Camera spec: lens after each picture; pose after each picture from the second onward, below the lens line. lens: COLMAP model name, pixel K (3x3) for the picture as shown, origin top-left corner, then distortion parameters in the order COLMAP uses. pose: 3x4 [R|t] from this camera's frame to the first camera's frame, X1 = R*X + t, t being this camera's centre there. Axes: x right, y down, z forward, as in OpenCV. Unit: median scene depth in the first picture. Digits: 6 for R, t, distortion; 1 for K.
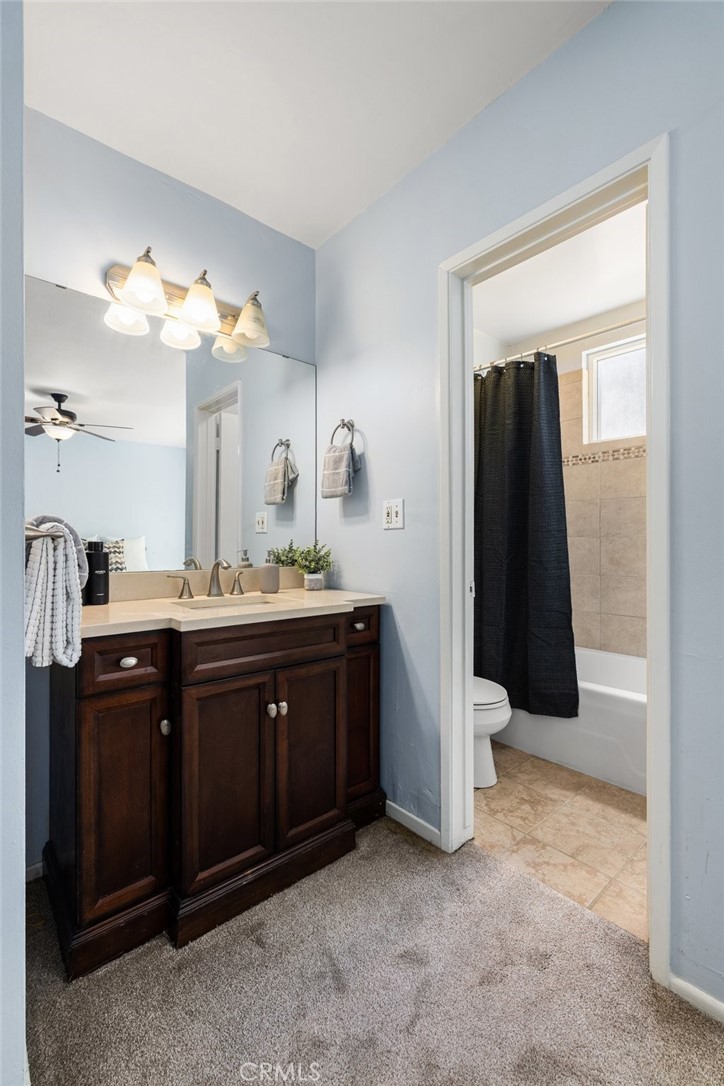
lens RADIAL K [[454.6, 0, 368.4], [0, 454.6, 542.9], [0, 0, 1]] dist [0.000256, 0.000124]
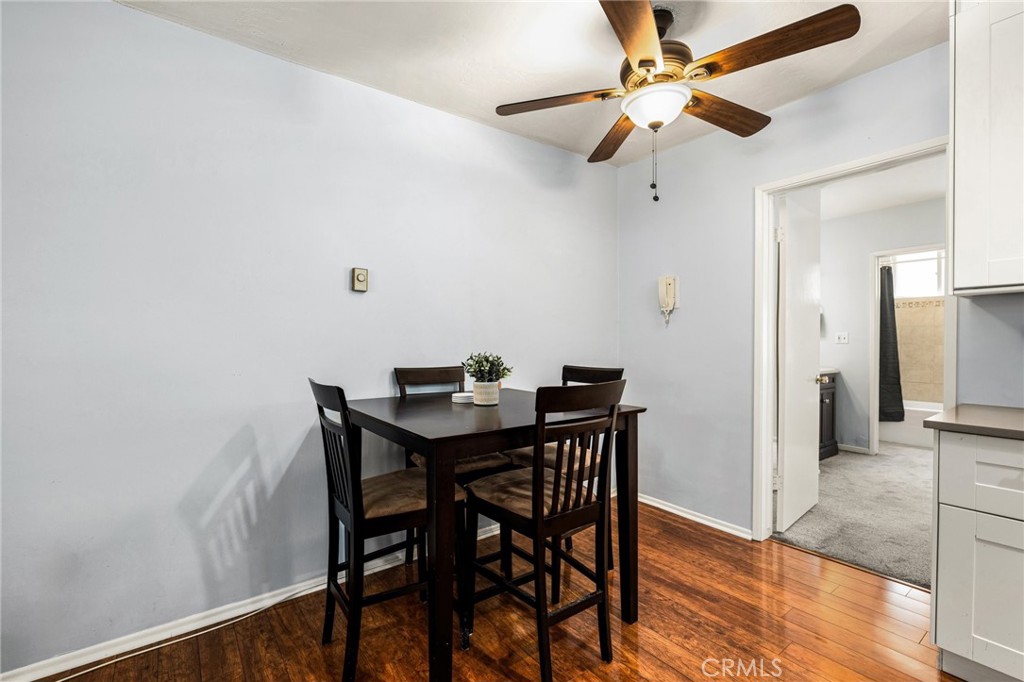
lens RADIAL K [[442.0, 0, 514.1], [0, 442.0, 346.5], [0, 0, 1]] dist [0.001369, 0.000049]
pose [[0.996807, 0.002671, -0.079801, -1.647054], [-0.001431, 0.999877, 0.015596, -0.050347], [0.079833, -0.015432, 0.996689, -1.737992]]
